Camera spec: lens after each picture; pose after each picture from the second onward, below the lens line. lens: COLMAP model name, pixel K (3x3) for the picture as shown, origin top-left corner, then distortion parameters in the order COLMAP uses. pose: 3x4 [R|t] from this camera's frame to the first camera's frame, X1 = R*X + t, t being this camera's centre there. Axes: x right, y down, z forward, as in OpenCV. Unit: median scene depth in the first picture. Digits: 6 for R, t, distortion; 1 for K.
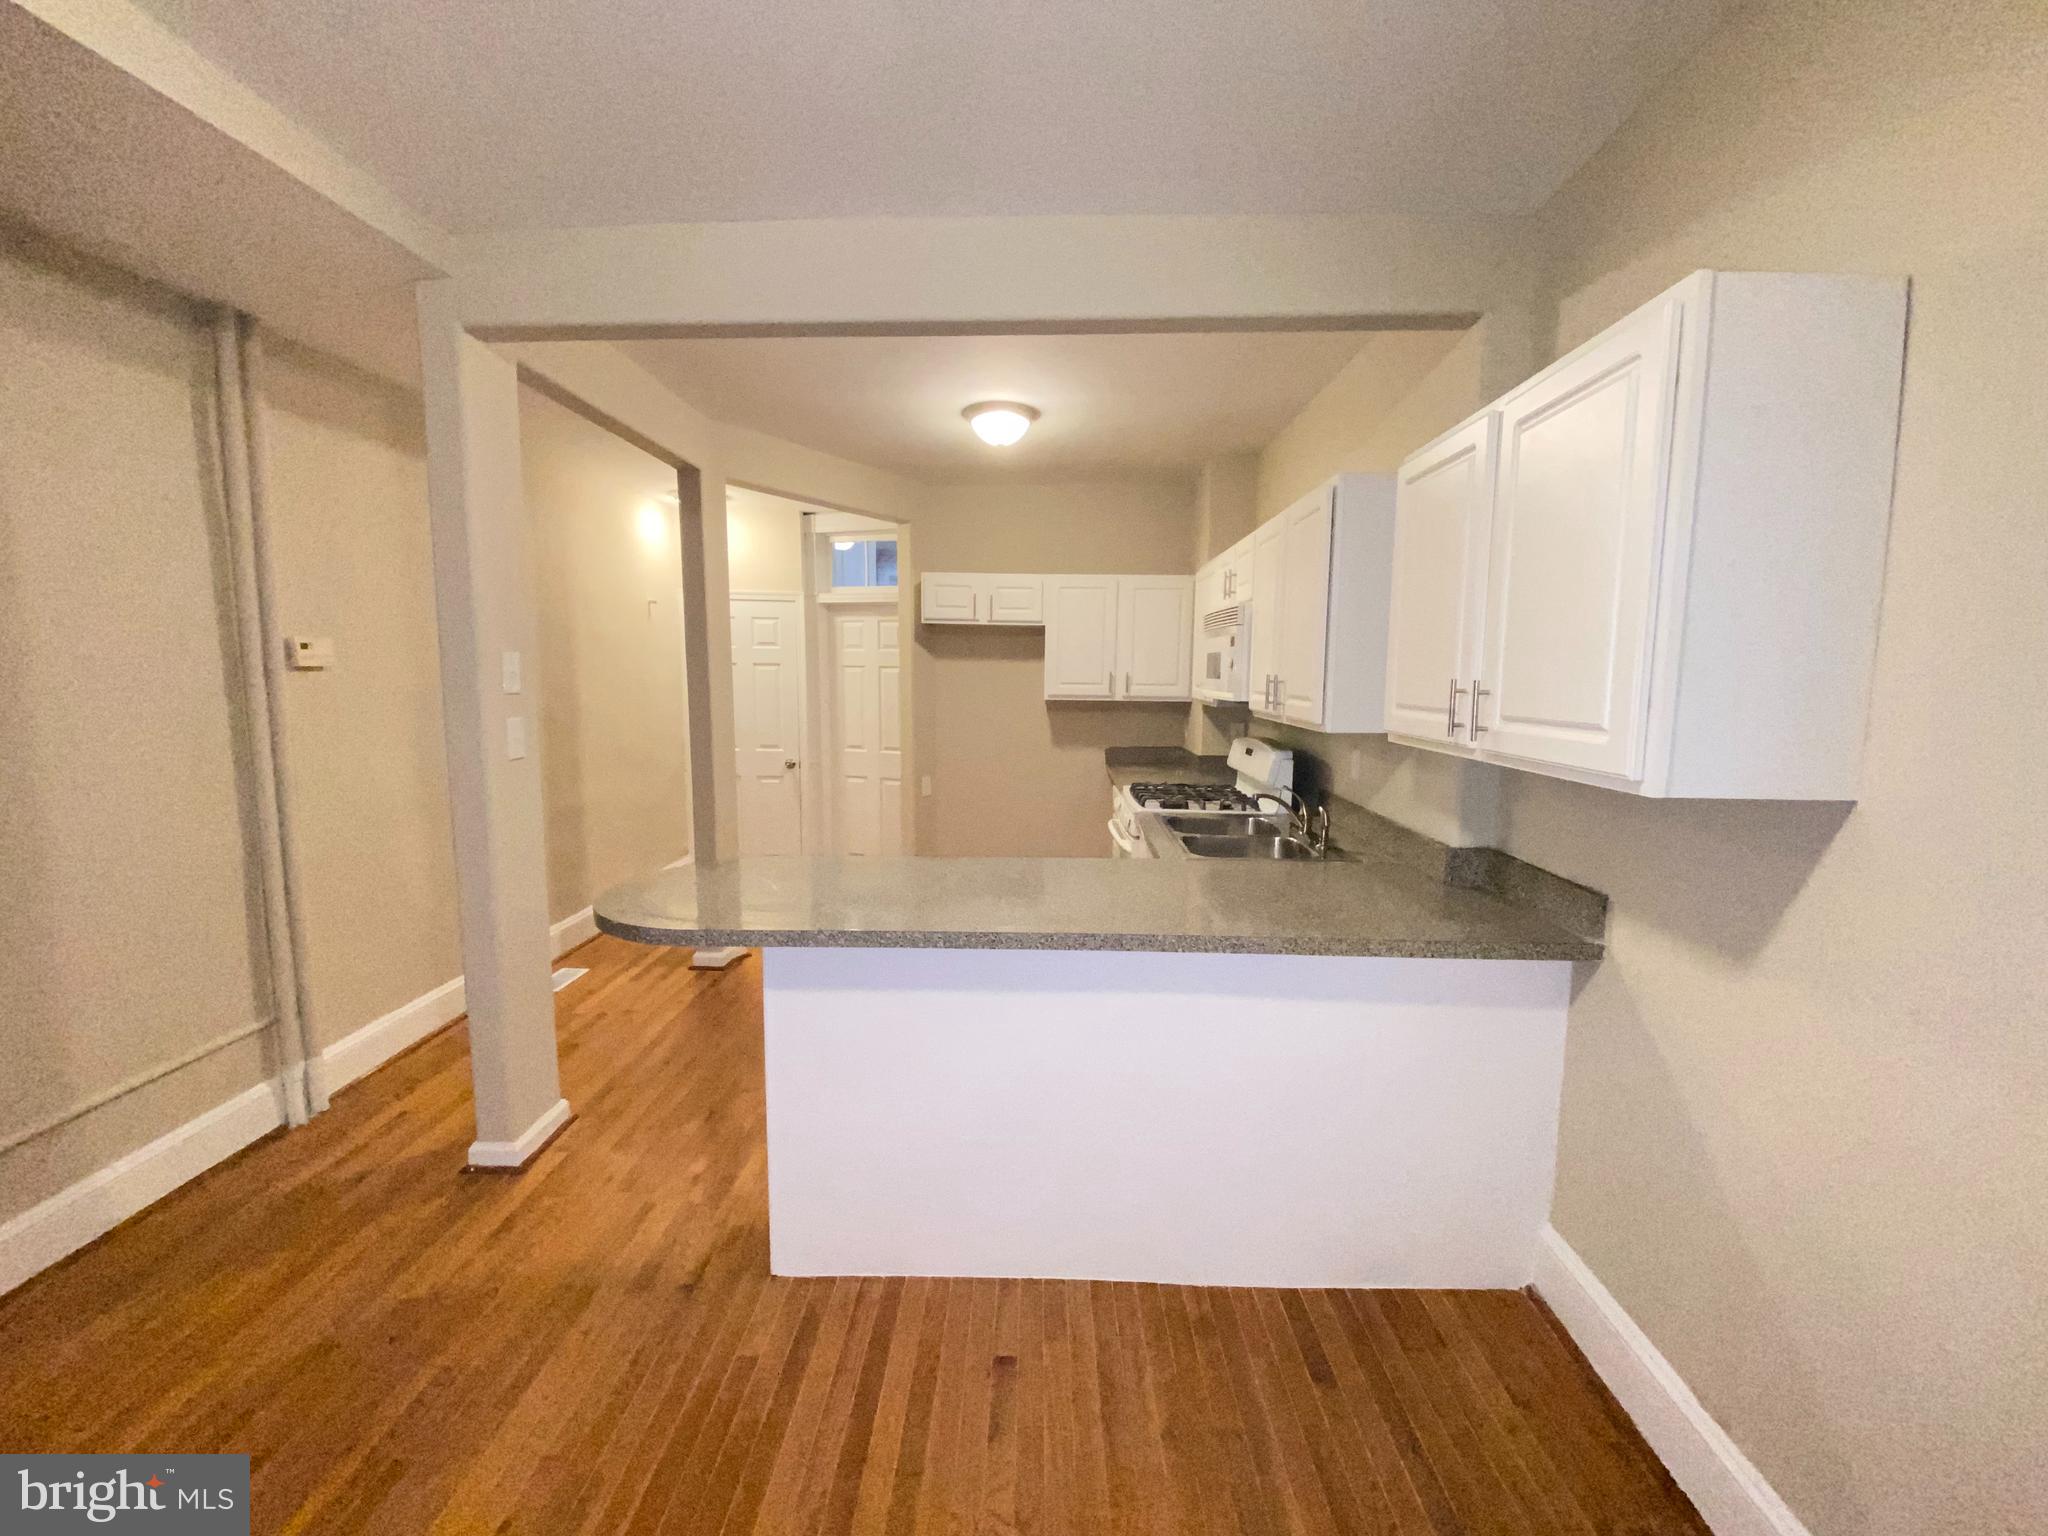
lens RADIAL K [[826.5, 0, 1019.5], [0, 826.5, 766.7], [0, 0, 1]] dist [0.008274, -0.014705]
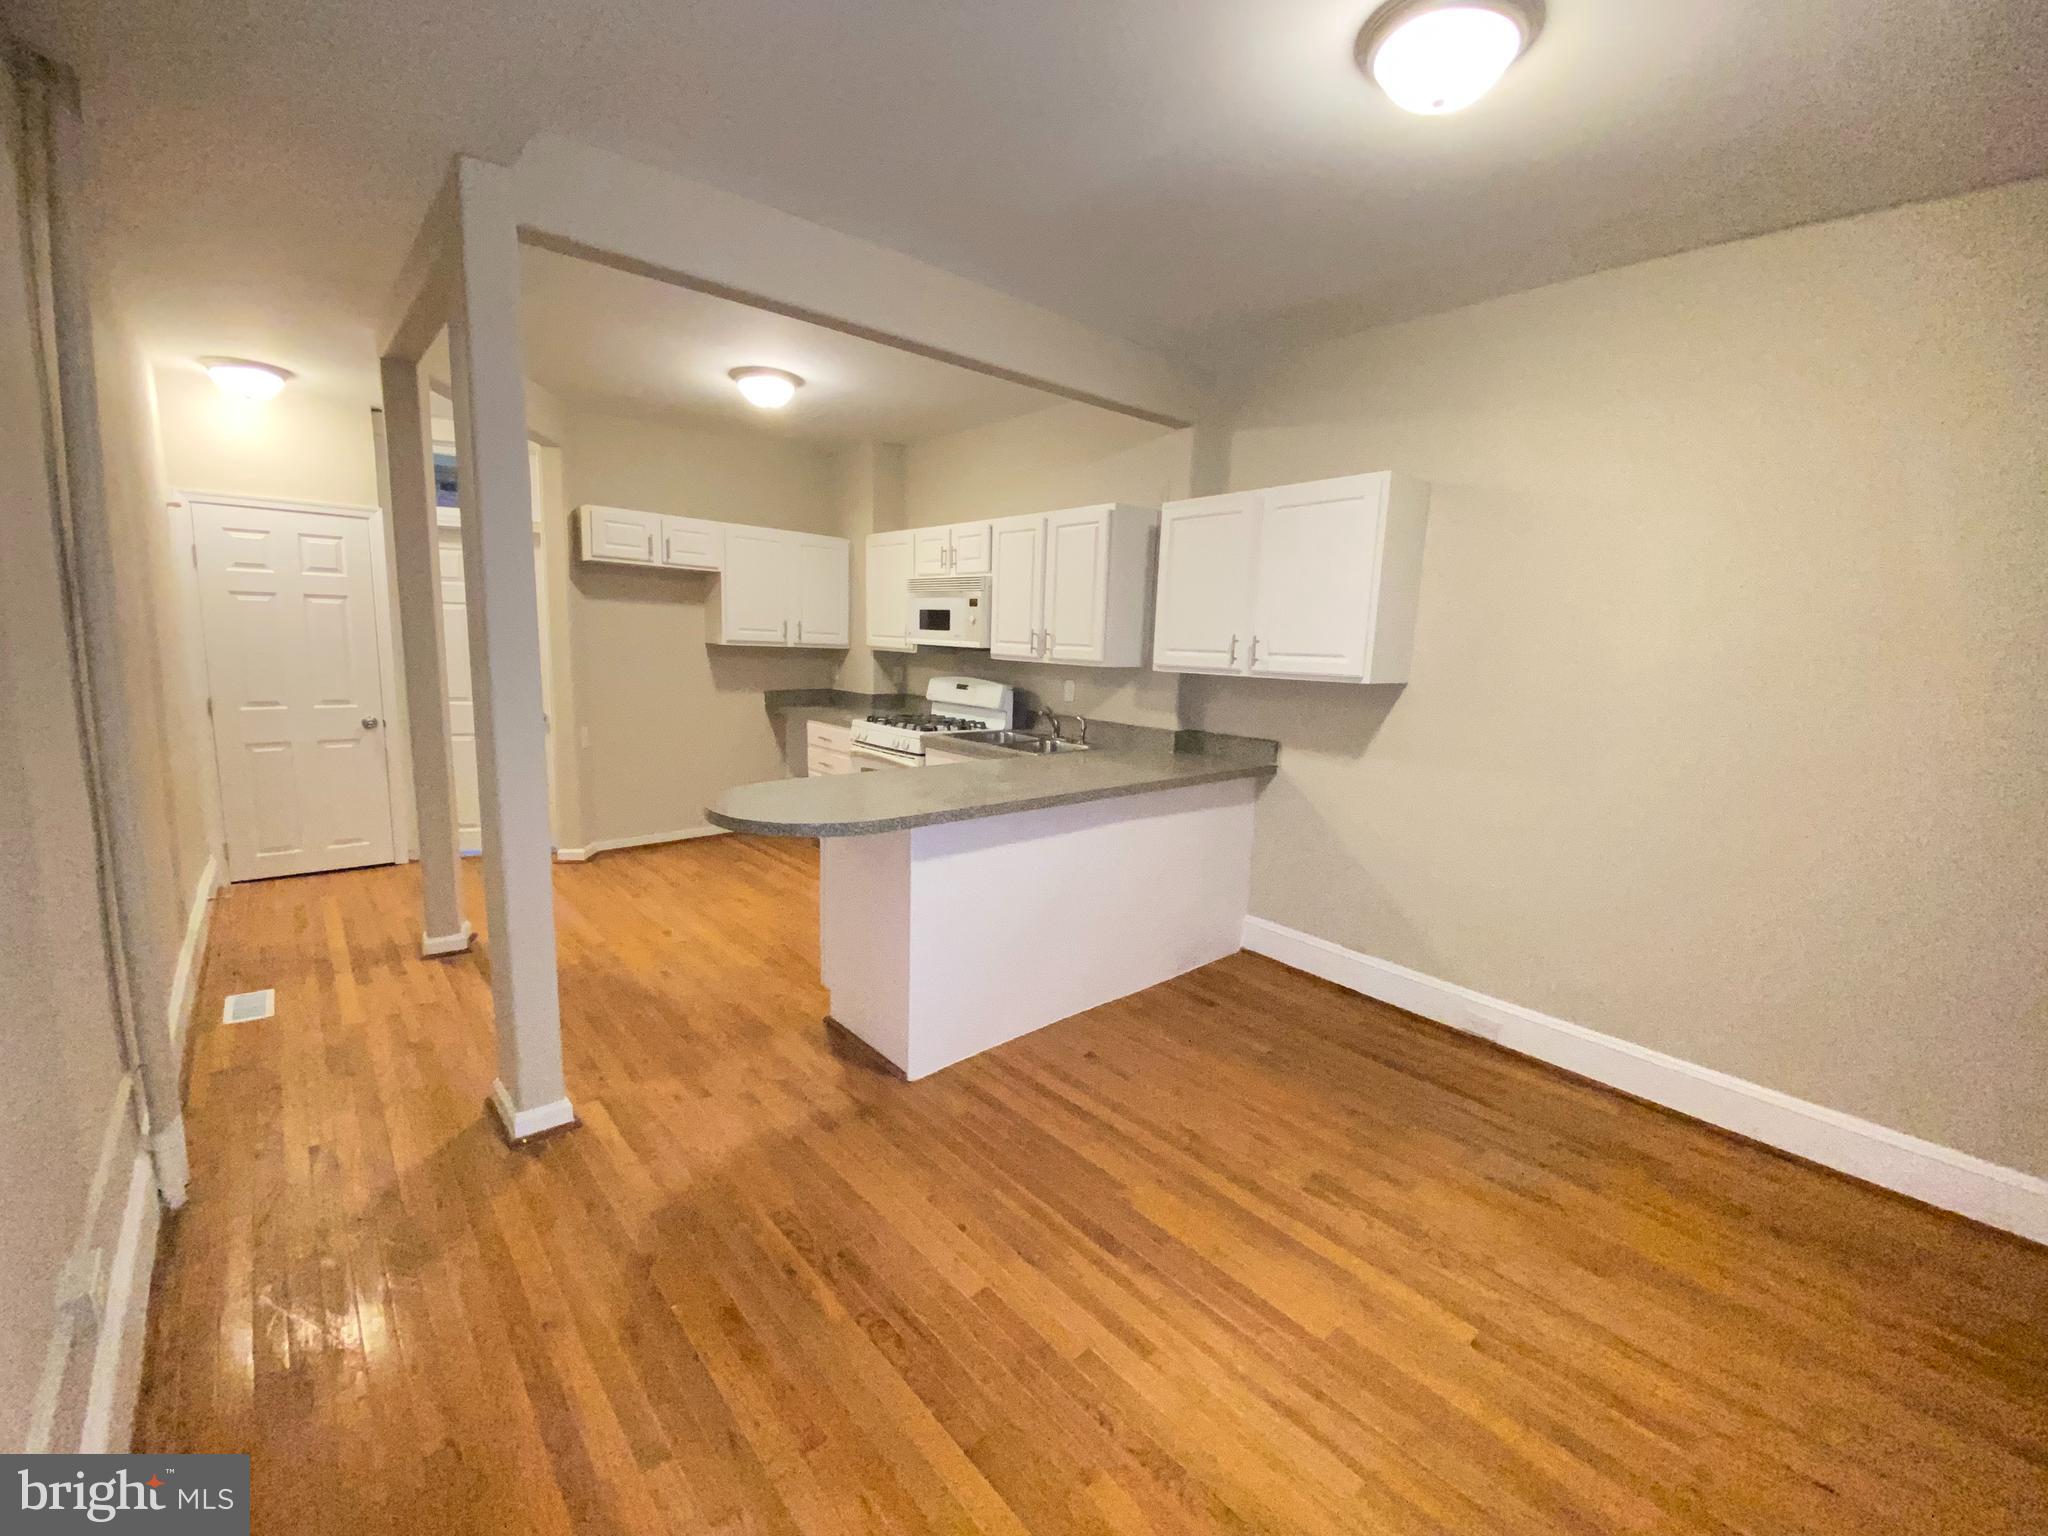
lens RADIAL K [[826.5, 0, 1040.9], [0, 826.5, 770.8], [0, 0, 1]] dist [0.008274, -0.014705]
pose [[0.722904, -0.090553, 0.684989, -0.631702], [0.049111, 0.995602, 0.079785, 0.020303], [-0.689201, -0.024037, 0.724172, -0.048063]]
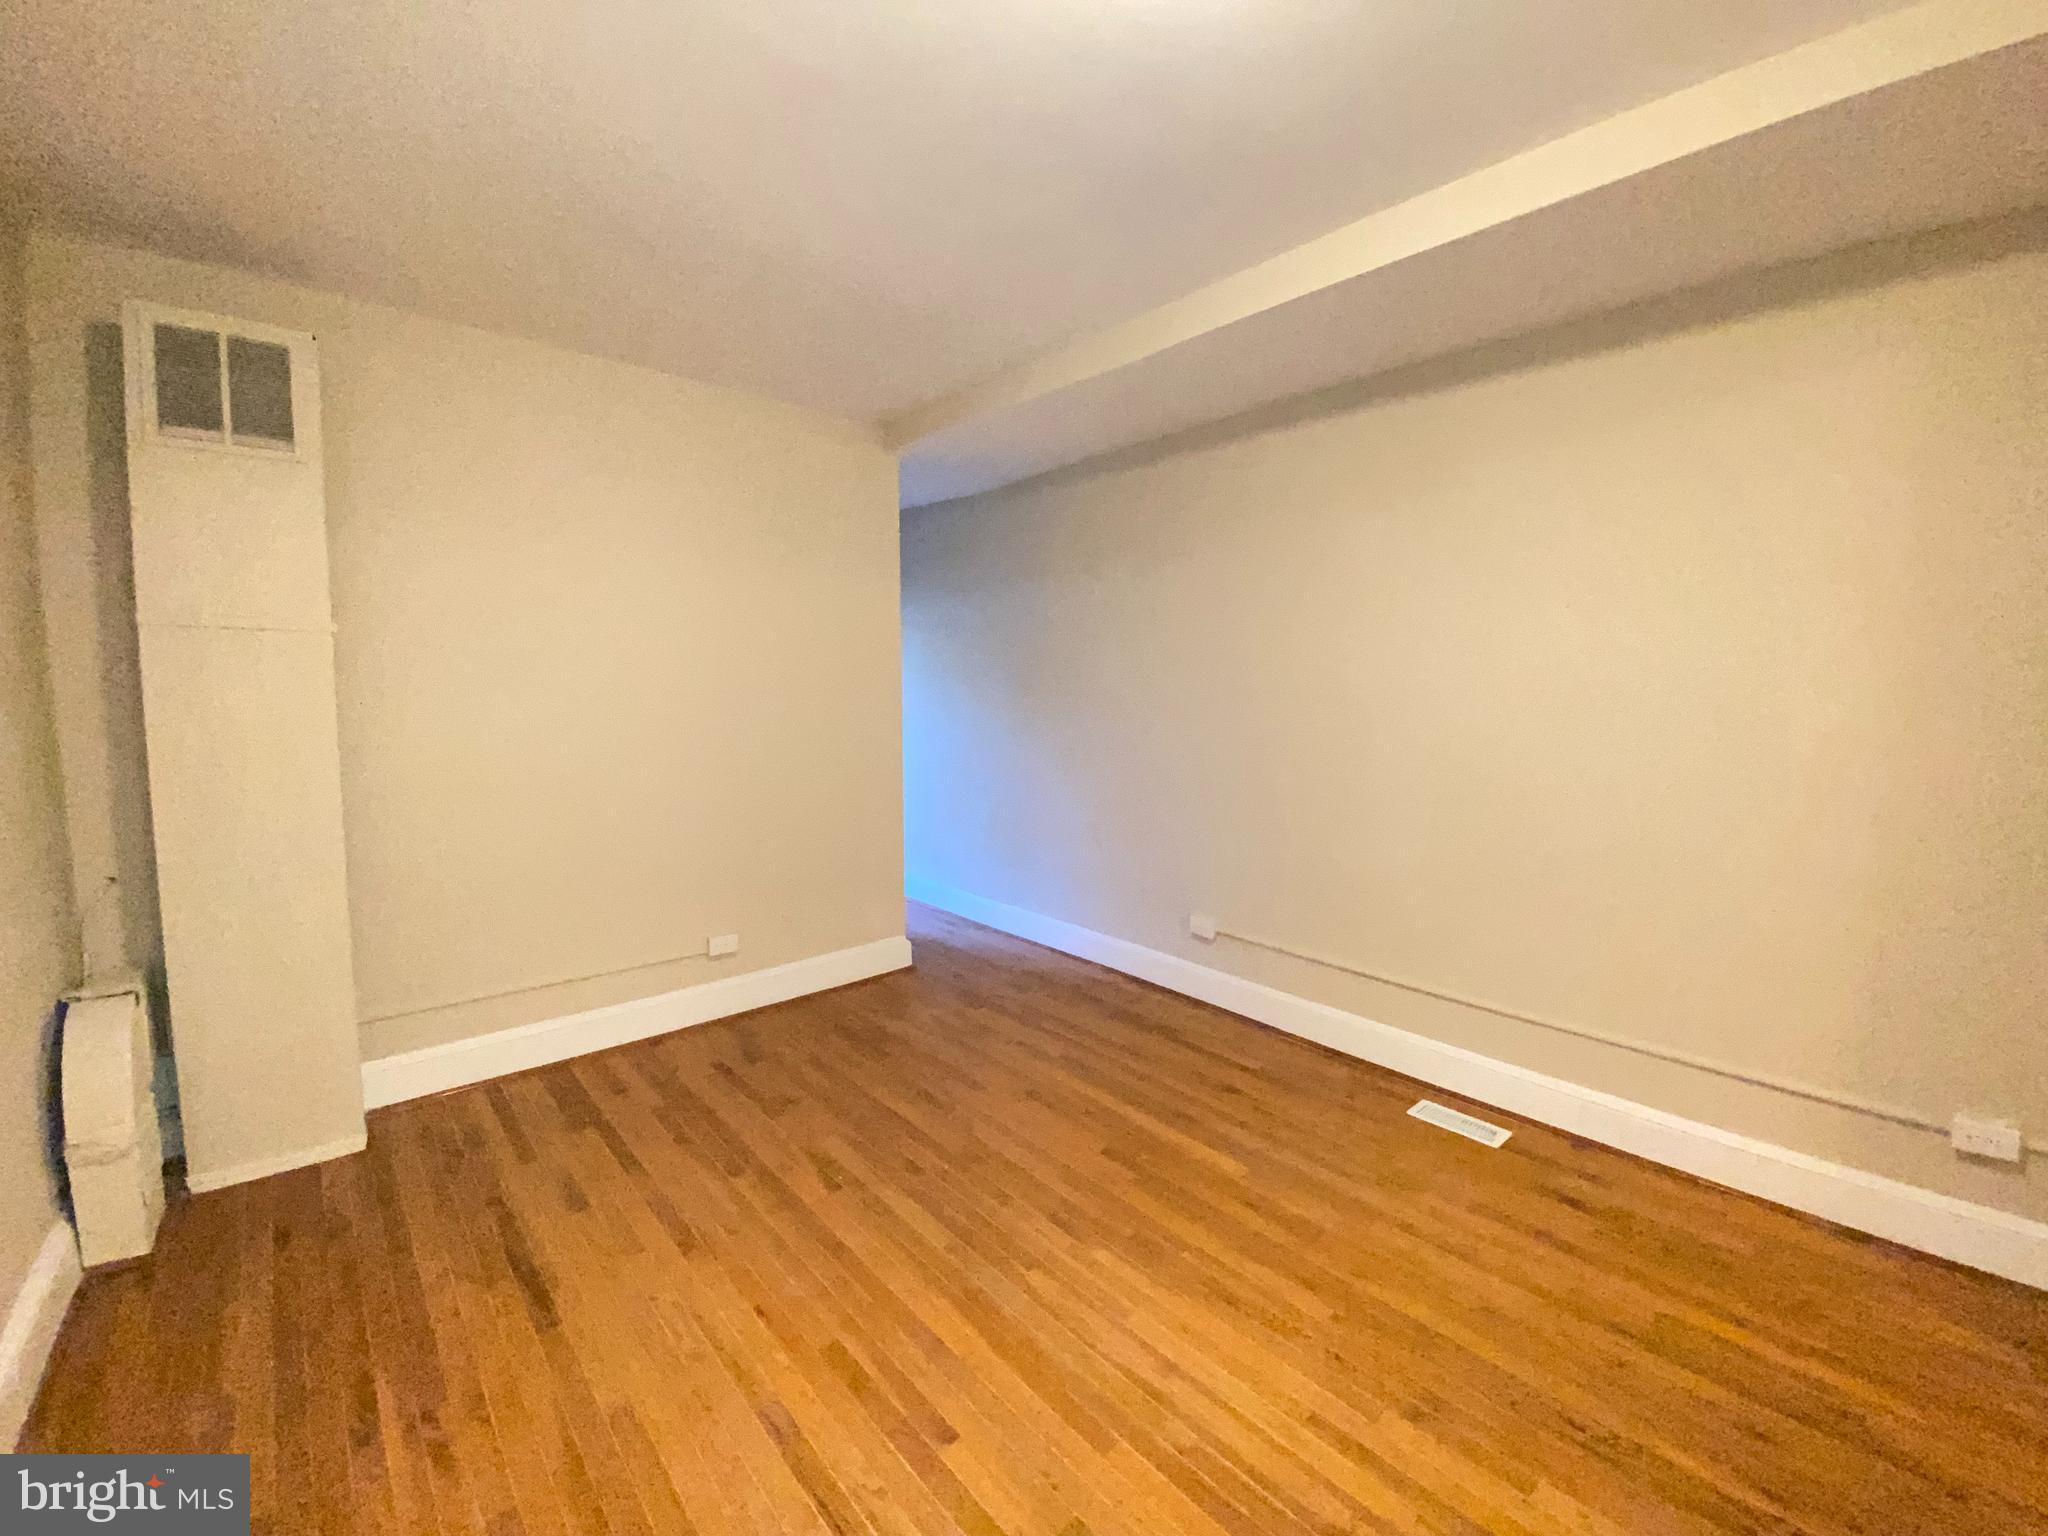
lens RADIAL K [[826.5, 0, 1016.2], [0, 826.5, 746.6], [0, 0, 1]] dist [0.008274, -0.014705]
pose [[-0.738003, 0.041392, -0.673527, 0.190235], [-0.092622, 0.982456, 0.161866, -0.035822], [0.668411, 0.181841, -0.721222, 0.438532]]
